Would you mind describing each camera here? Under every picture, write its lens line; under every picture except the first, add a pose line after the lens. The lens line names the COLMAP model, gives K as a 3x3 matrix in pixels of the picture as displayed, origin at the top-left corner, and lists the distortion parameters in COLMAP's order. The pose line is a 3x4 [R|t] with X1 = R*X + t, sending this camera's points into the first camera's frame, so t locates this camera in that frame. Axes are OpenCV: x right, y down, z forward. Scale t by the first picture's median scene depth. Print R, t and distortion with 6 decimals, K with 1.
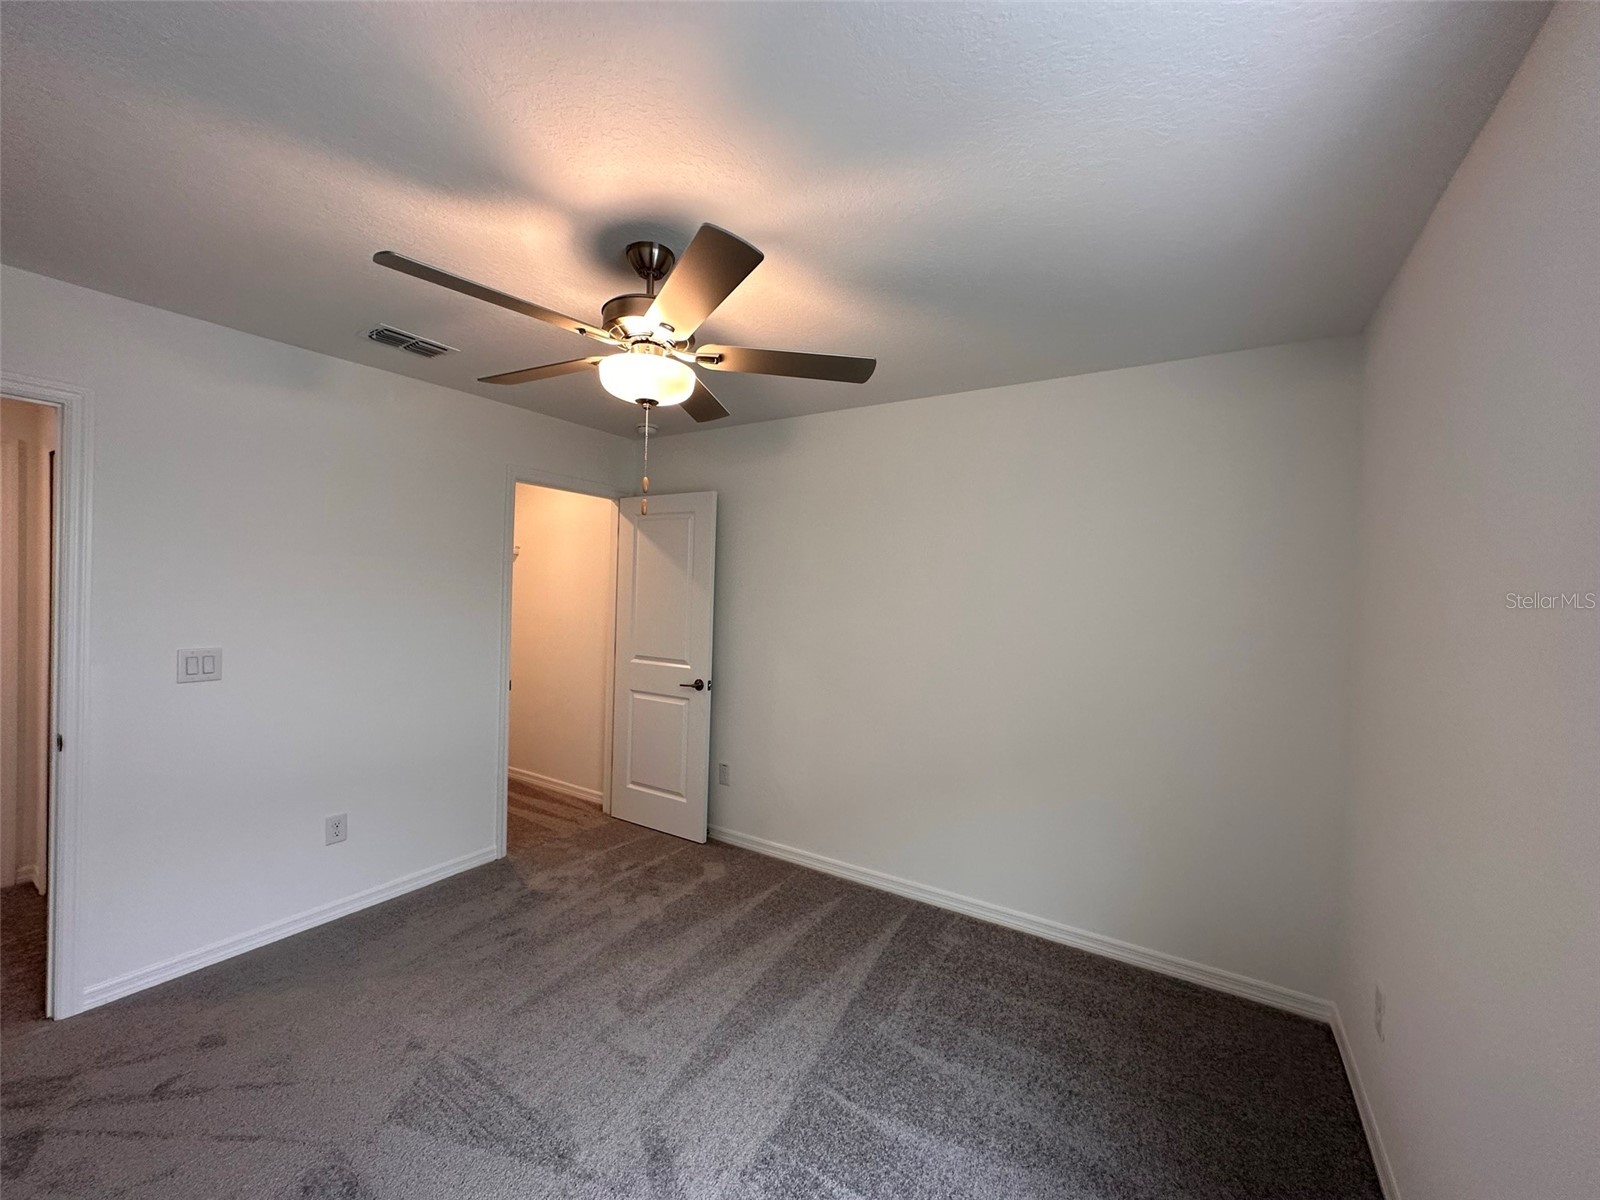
lens RADIAL K [[635.9, 0, 800.0], [0, 635.9, 600.0], [0, 0, 1]] dist [-0.000973, -0.000096]
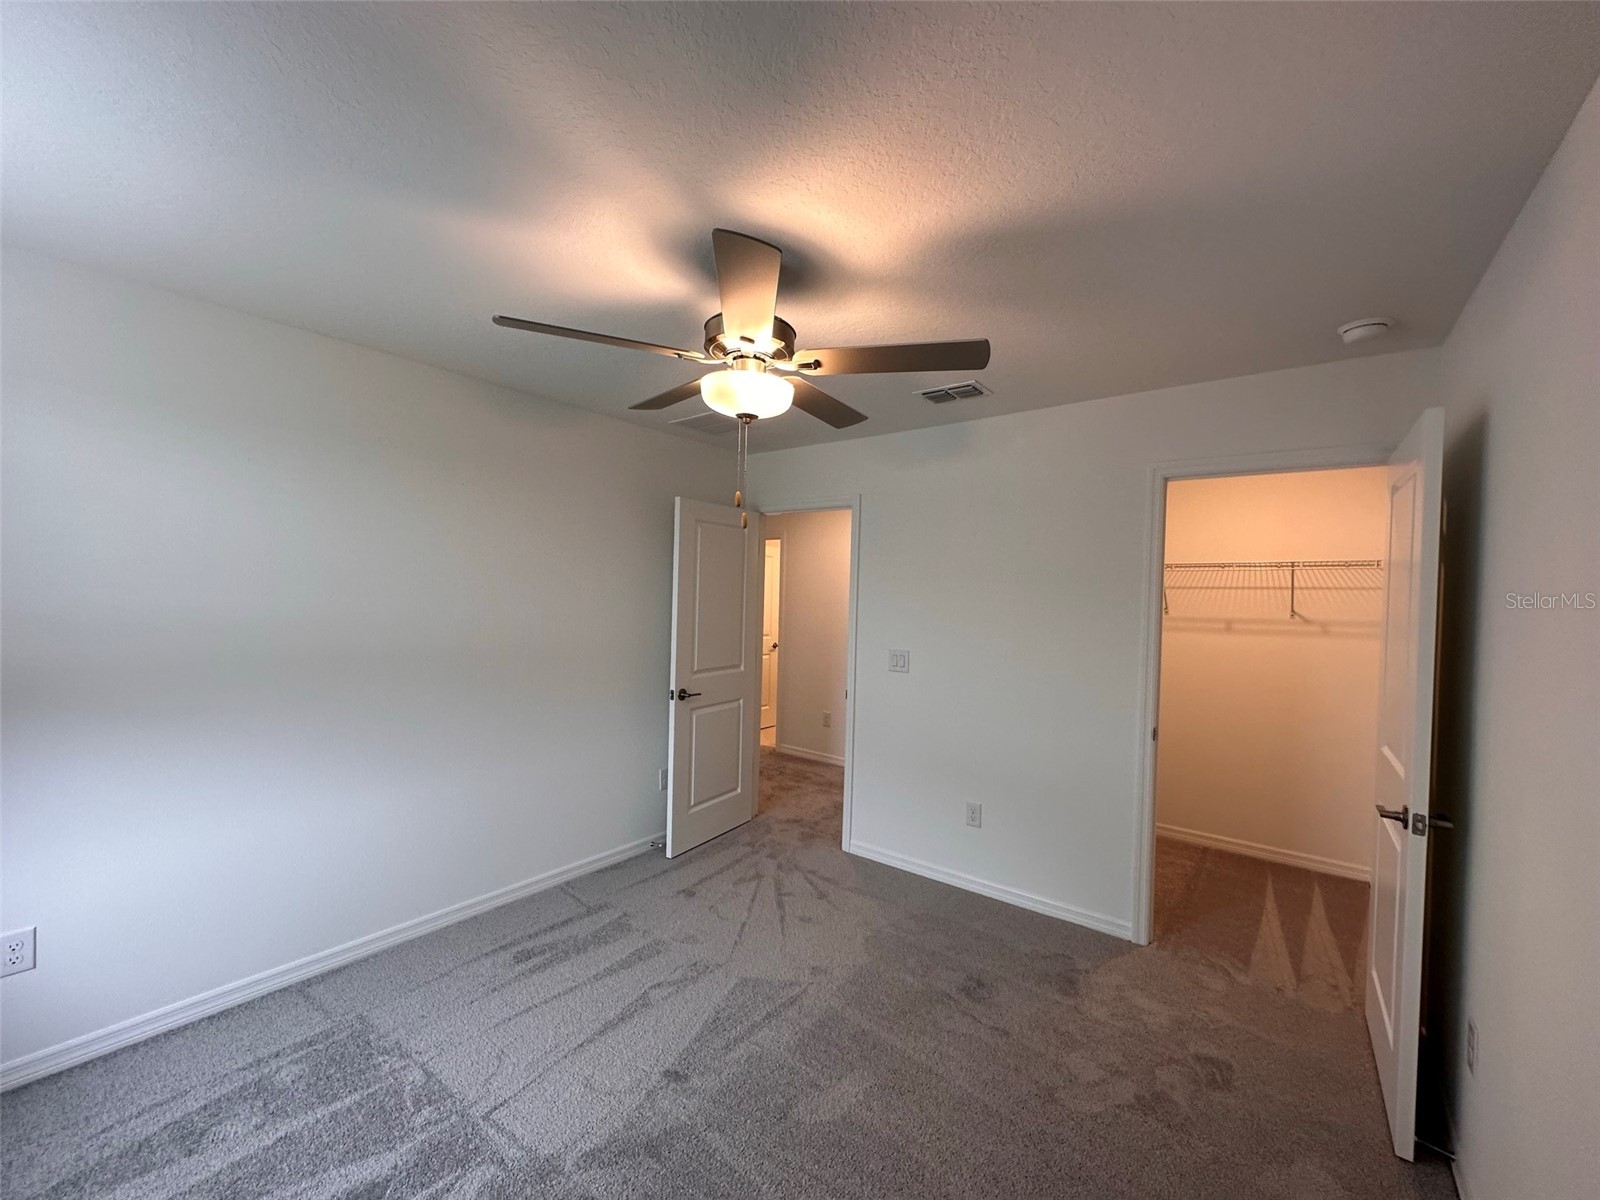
lens RADIAL K [[635.9, 0, 800.0], [0, 635.9, 600.0], [0, 0, 1]] dist [-0.000973, -0.000096]
pose [[-0.089793, -0.016641, -0.995821, 0.492071], [-0.043032, 0.998992, -0.012814, -0.009252], [0.995030, 0.041702, -0.090419, 0.782235]]
